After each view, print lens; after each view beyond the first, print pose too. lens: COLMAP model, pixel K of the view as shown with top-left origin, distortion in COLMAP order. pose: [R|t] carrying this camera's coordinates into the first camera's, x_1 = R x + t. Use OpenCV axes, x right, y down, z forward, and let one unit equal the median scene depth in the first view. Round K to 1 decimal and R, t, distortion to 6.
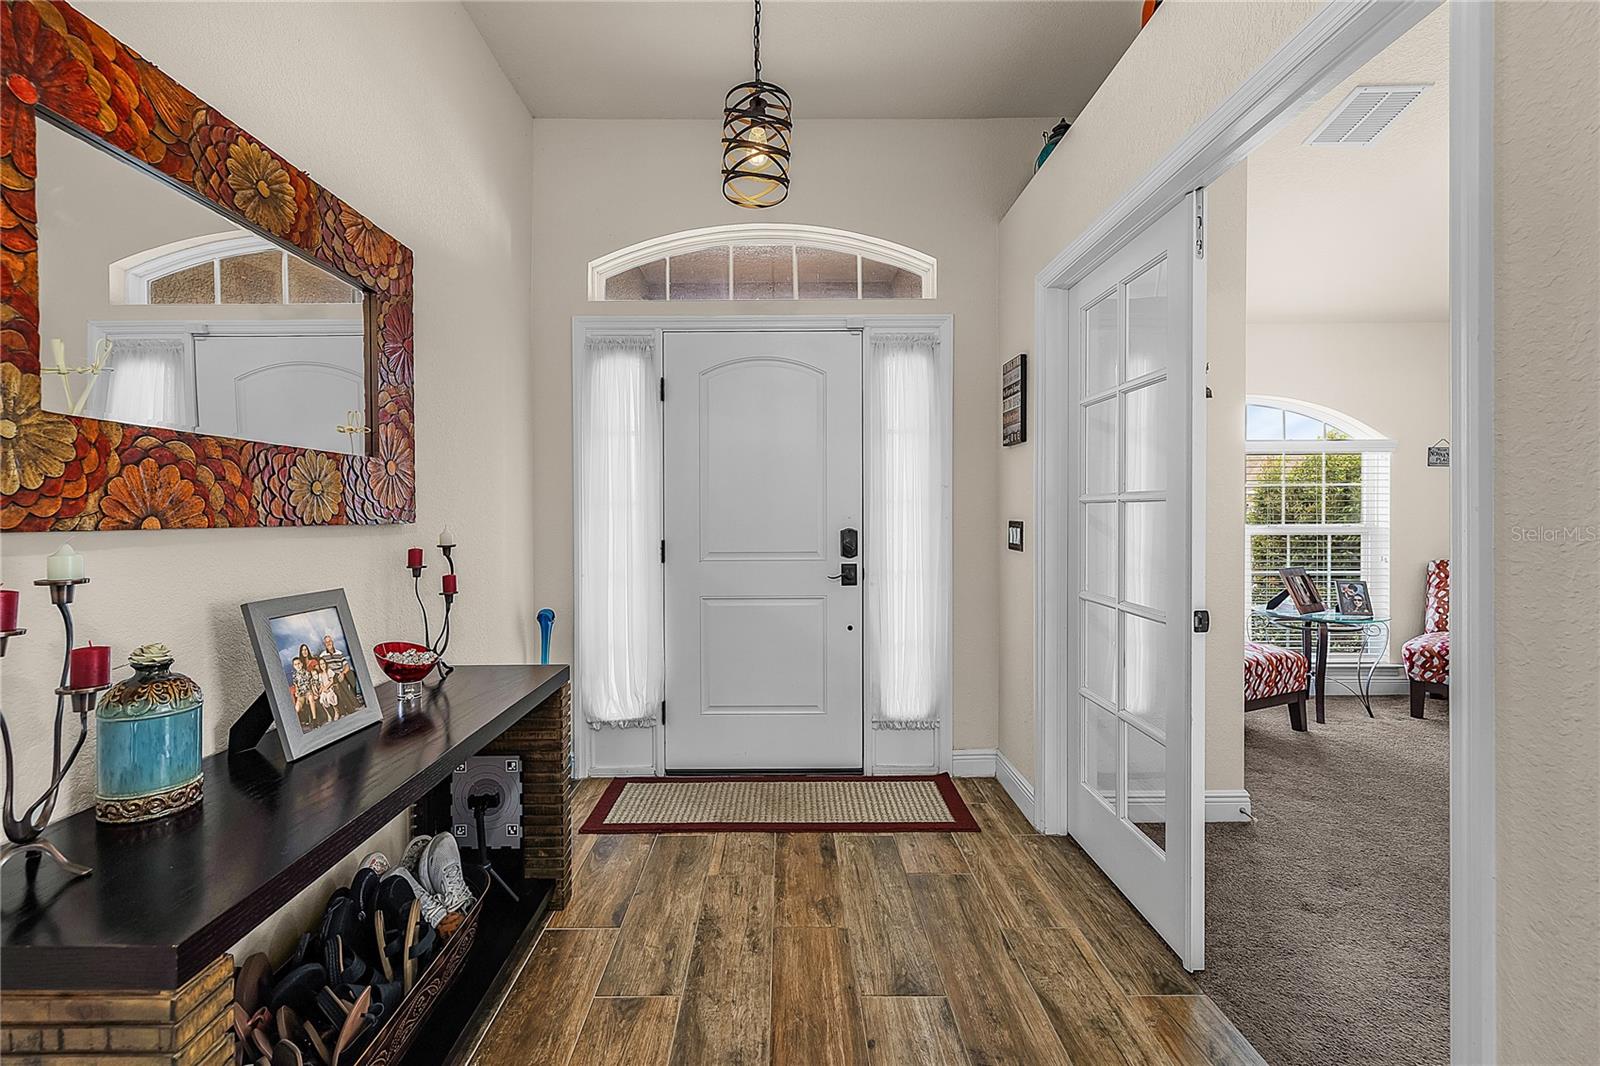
lens RADIAL K [[673.1, 0, 785.8], [0, 673.1, 496.4], [0, 0, 1]] dist [0.000831, -0.000036]
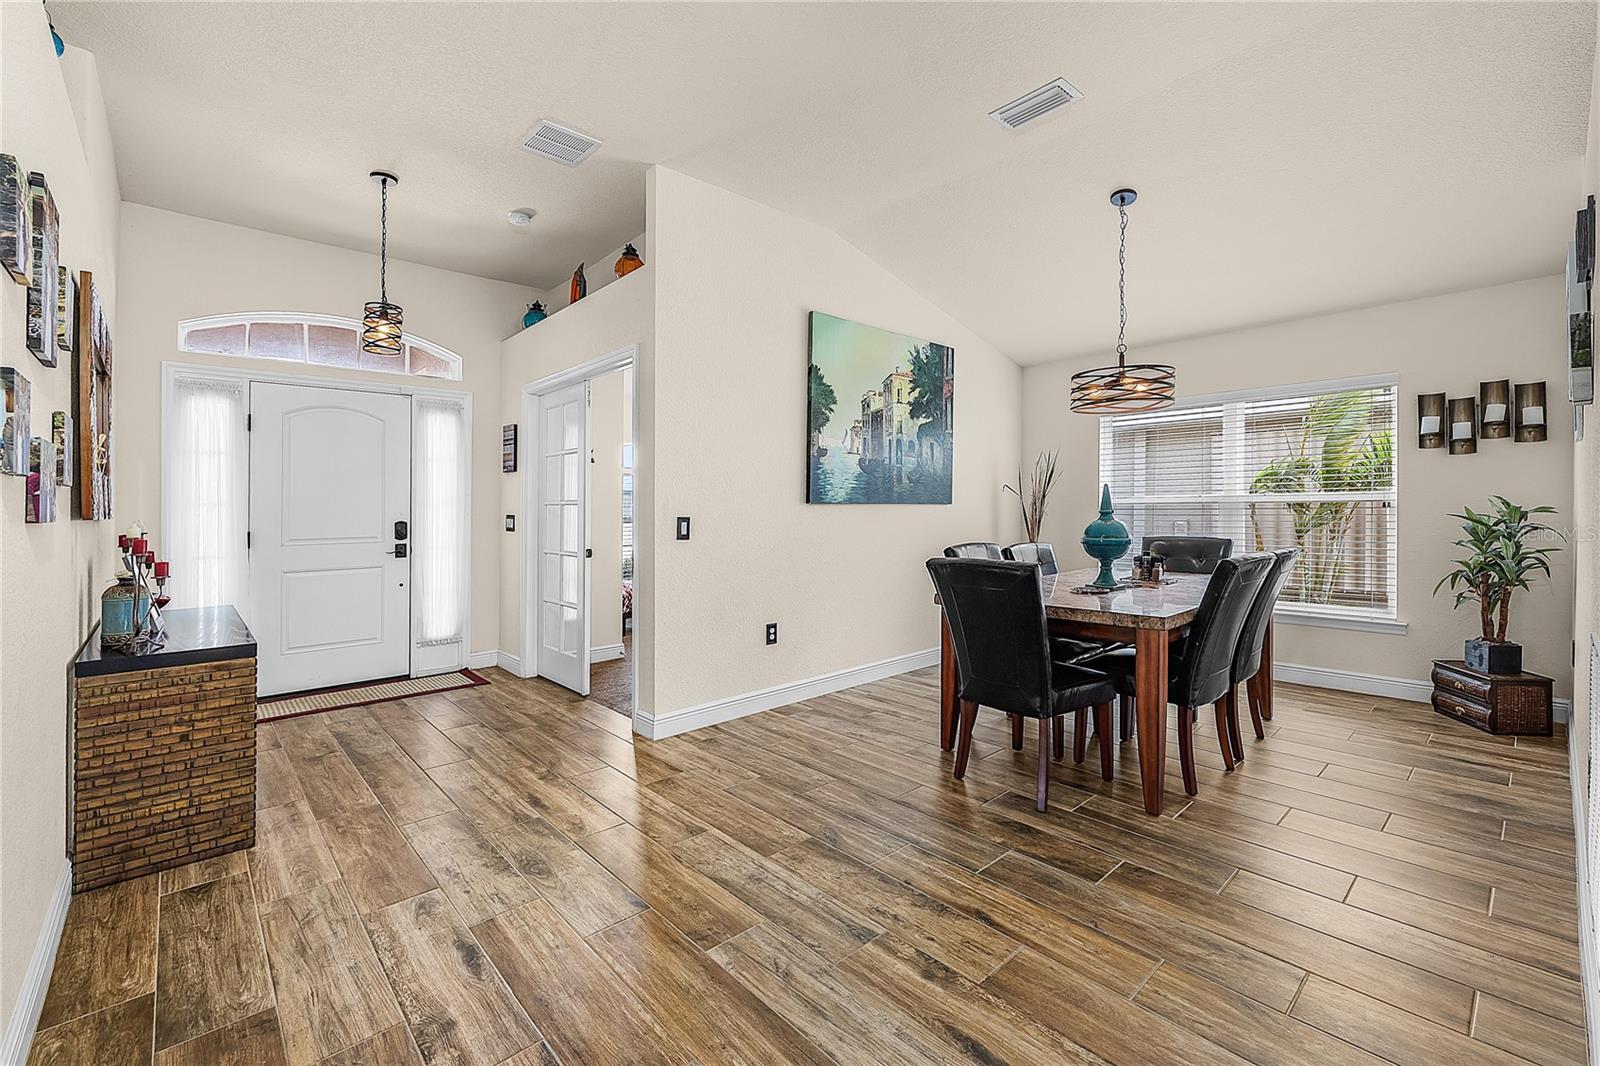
lens RADIAL K [[678.6, 0, 796.3], [0, 678.6, 510.3], [0, 0, 1]] dist [-0.000908, -0.000445]
pose [[0.739304, -0.005079, 0.673352, -0.306739], [-0.011222, 0.999740, 0.019862, -0.019600], [-0.673278, -0.022240, 0.739055, -0.832337]]
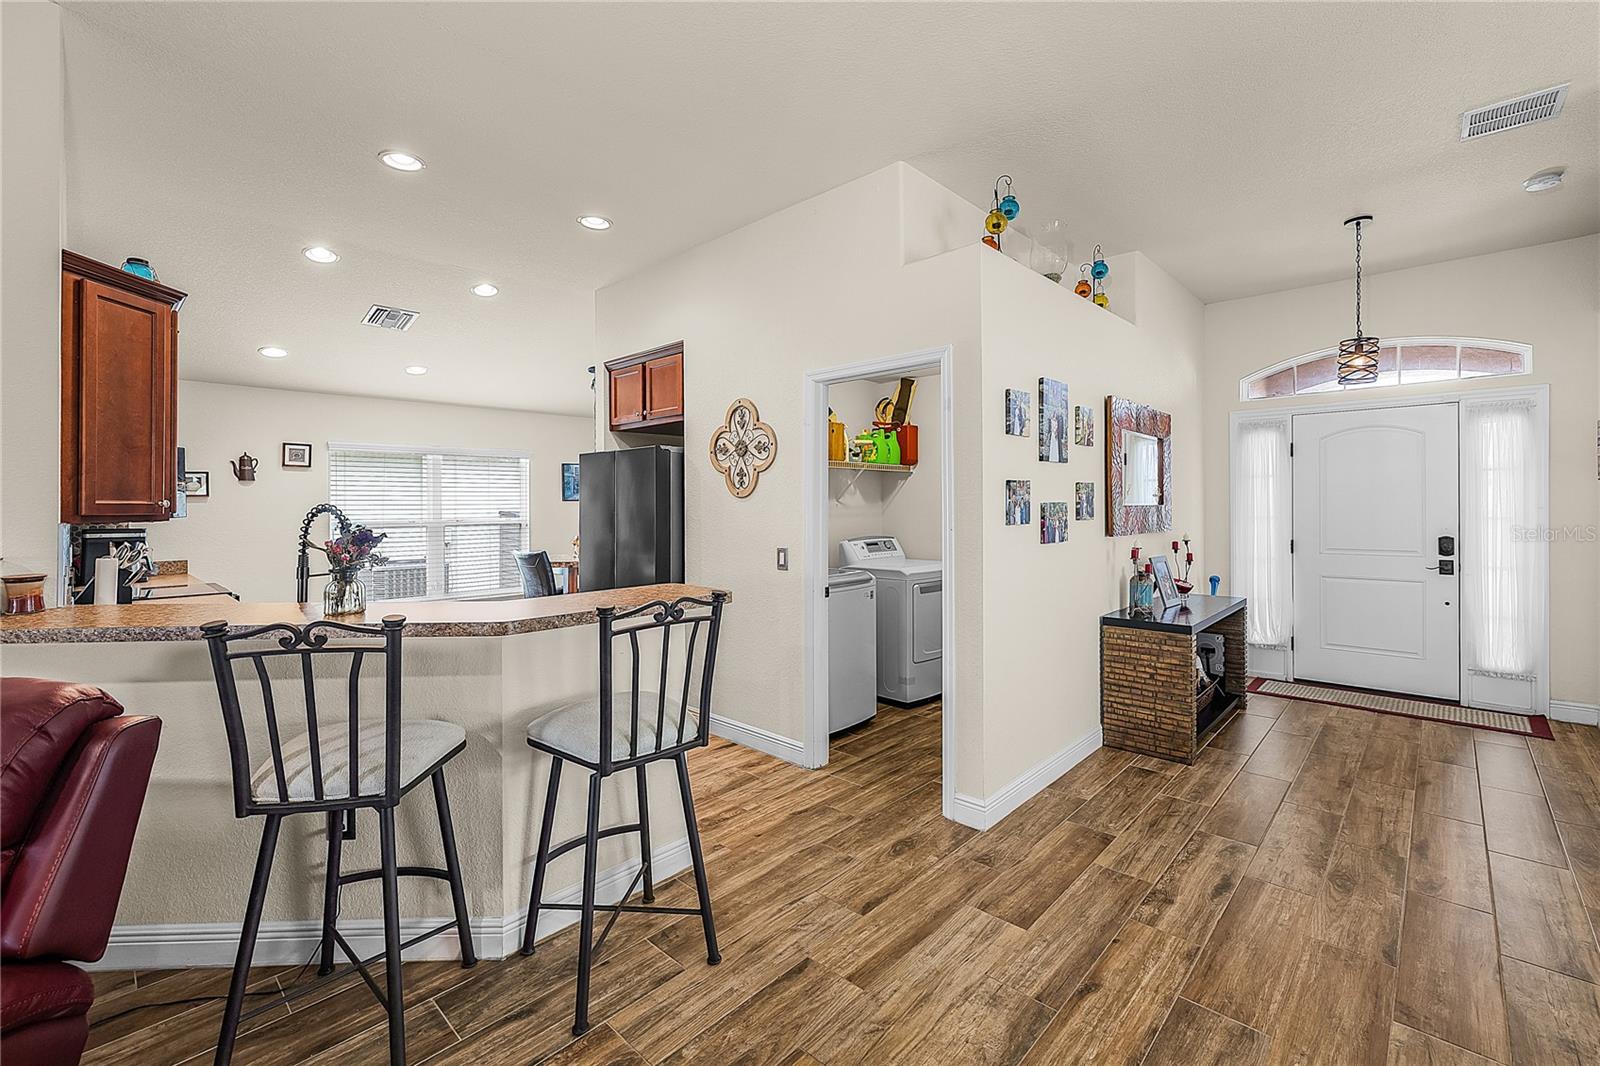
lens RADIAL K [[678.6, 0, 796.3], [0, 678.6, 510.3], [0, 0, 1]] dist [-0.000908, -0.000445]
pose [[0.723073, 0.004150, -0.690760, 0.096133], [0.023392, 0.999261, 0.030490, -0.093506], [0.690376, -0.038205, 0.722441, -1.129222]]
